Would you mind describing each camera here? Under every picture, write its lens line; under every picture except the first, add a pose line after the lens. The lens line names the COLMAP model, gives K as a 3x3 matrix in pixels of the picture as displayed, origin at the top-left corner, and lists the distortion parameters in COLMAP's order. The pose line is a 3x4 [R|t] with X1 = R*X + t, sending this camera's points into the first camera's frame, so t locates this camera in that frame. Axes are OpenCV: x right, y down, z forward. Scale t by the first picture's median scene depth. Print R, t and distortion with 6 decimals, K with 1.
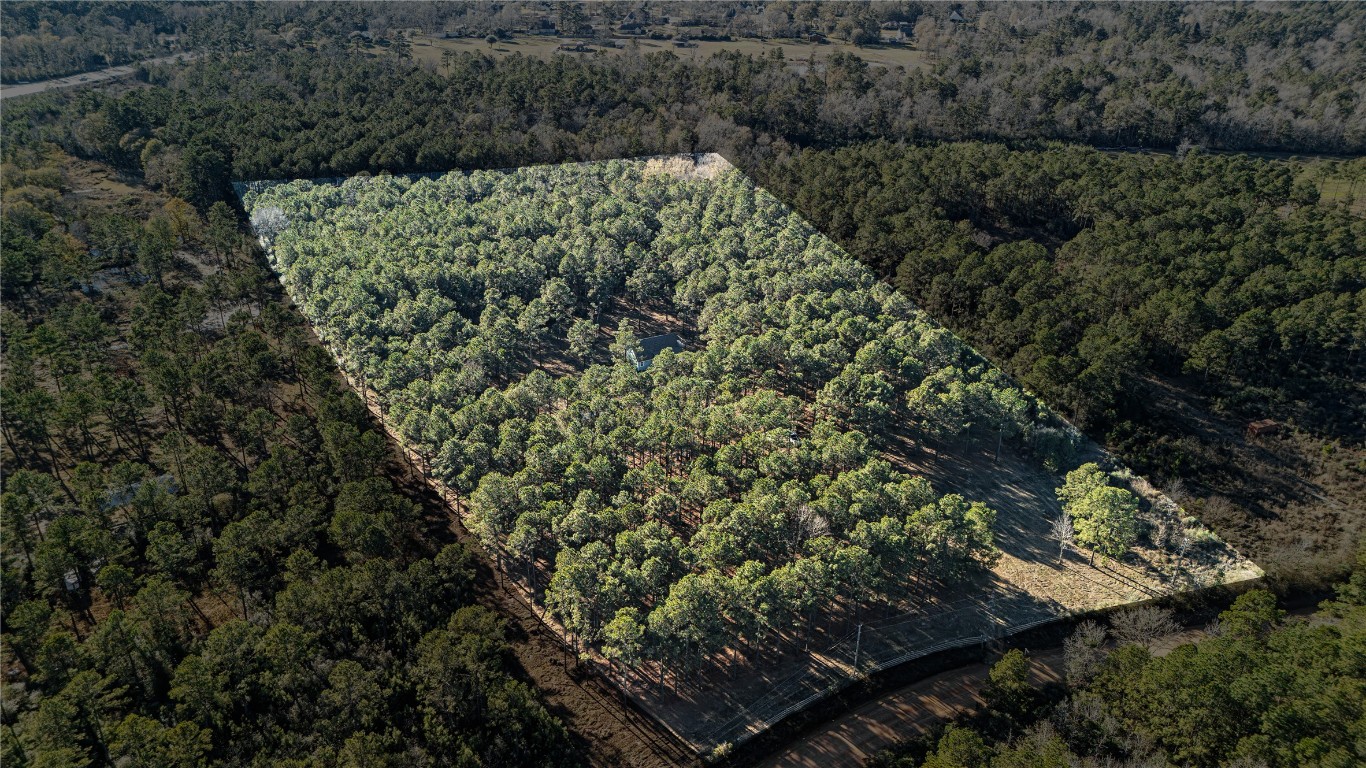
lens RADIAL K [[998.8, 0, 683.0], [0, 998.8, 384.0], [0, 0, 1]] dist [0.062140, -0.056511]
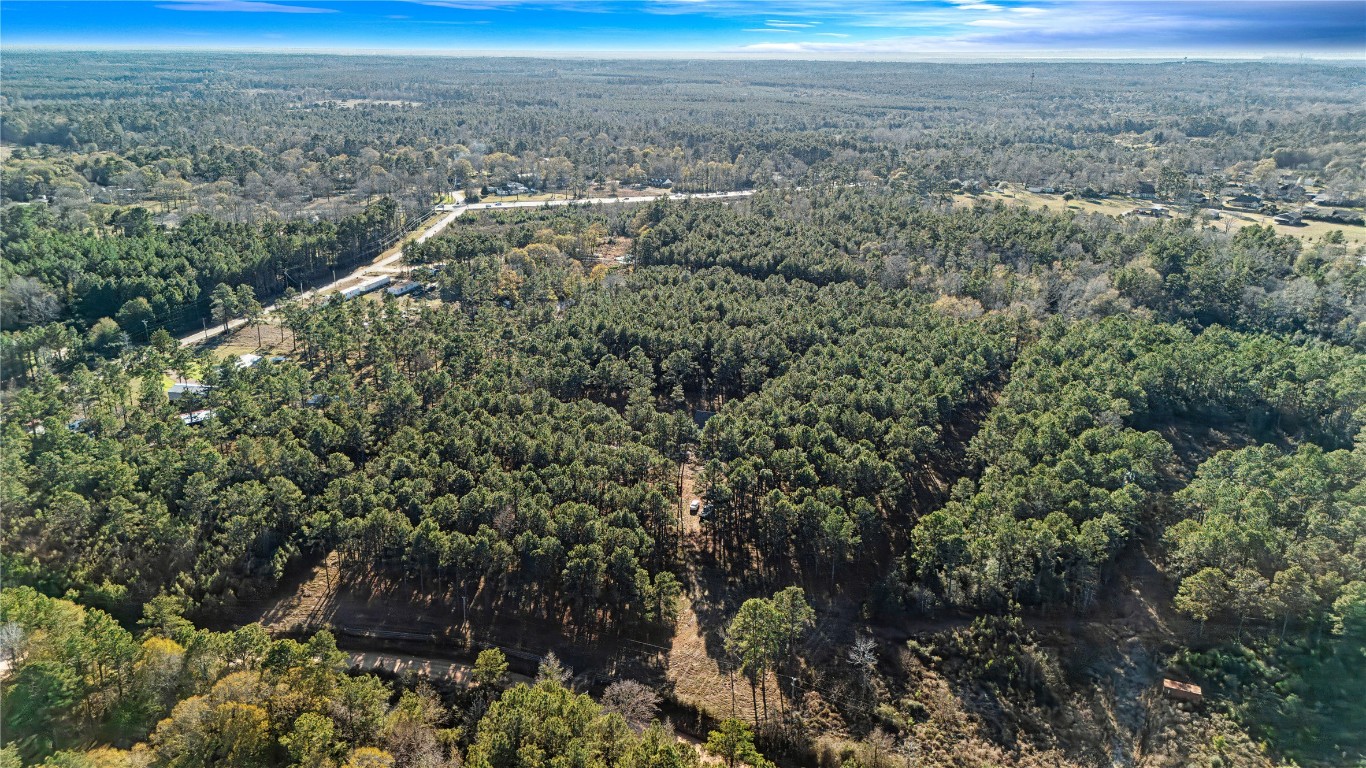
lens RADIAL K [[998.8, 0, 683.0], [0, 998.8, 384.0], [0, 0, 1]] dist [0.062140, -0.056511]
pose [[0.717824, 0.219052, -0.660867, 0.618302], [-0.315397, 0.948542, -0.028175, -0.030931], [0.620688, 0.228660, 0.749974, 0.104297]]
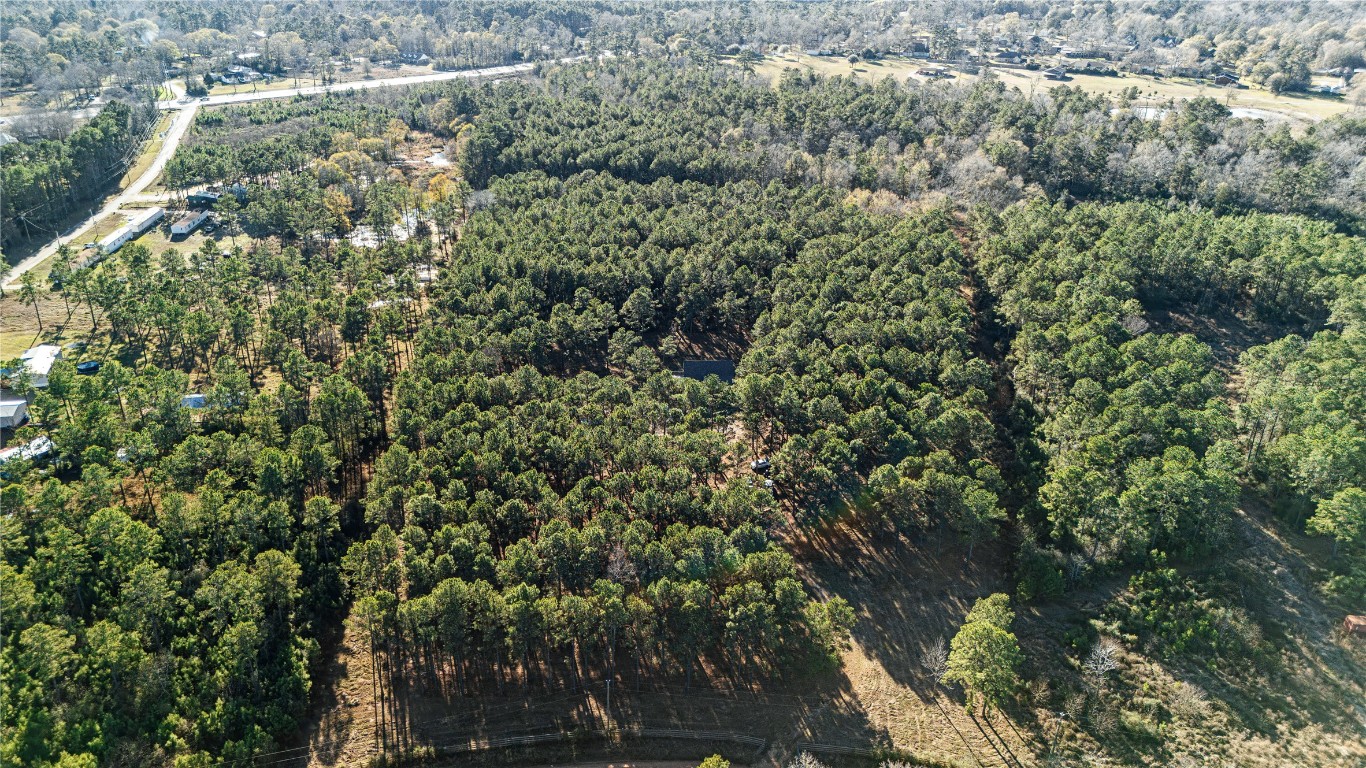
lens RADIAL K [[998.8, 0, 683.0], [0, 998.8, 384.0], [0, 0, 1]] dist [0.062140, -0.056511]
pose [[0.895110, 0.195393, -0.400749, 0.313883], [-0.202239, 0.979001, 0.025611, -0.040324], [0.397338, 0.058122, 0.915830, 0.077820]]
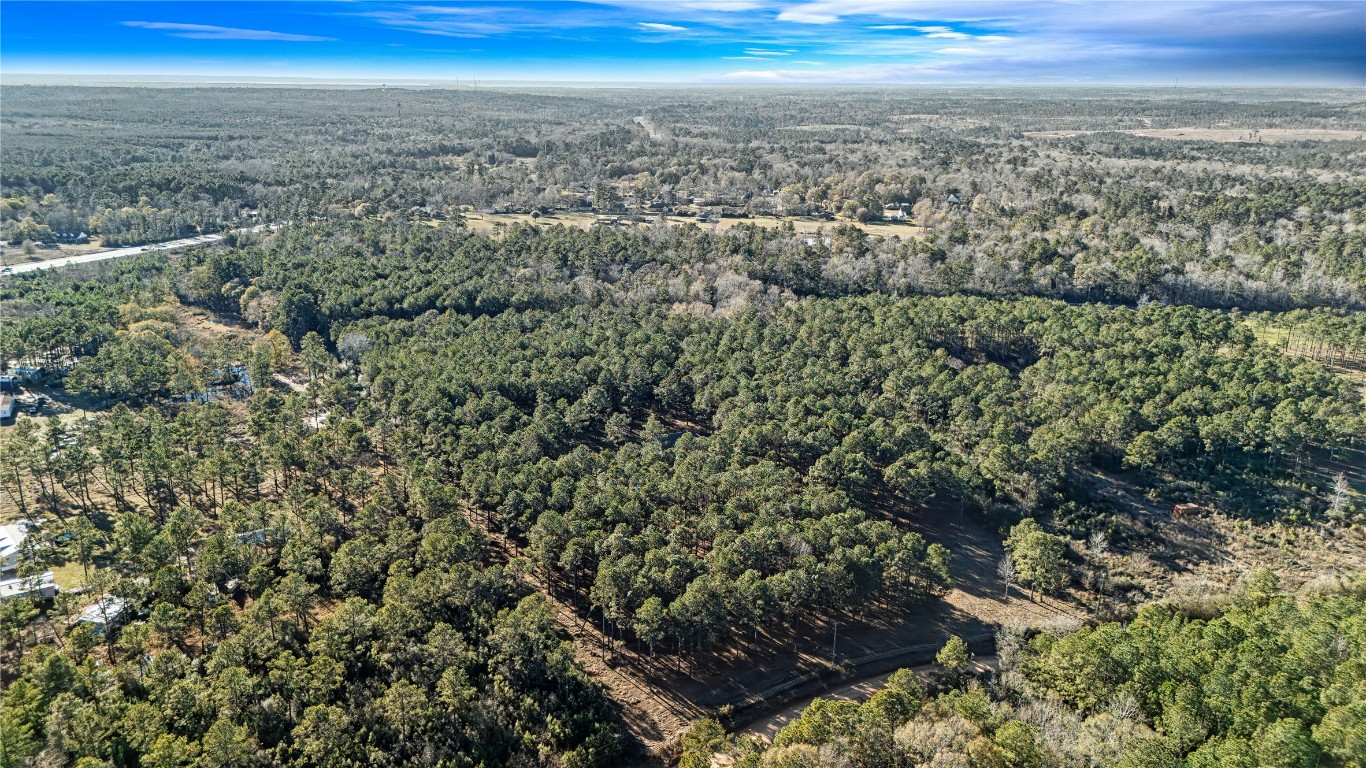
lens RADIAL K [[998.8, 0, 683.0], [0, 998.8, 384.0], [0, 0, 1]] dist [0.062140, -0.056511]
pose [[0.999695, 0.010674, -0.022268, 0.004352], [-0.014368, 0.984823, -0.172966, 0.091241], [0.020084, 0.173233, 0.984676, -0.169411]]
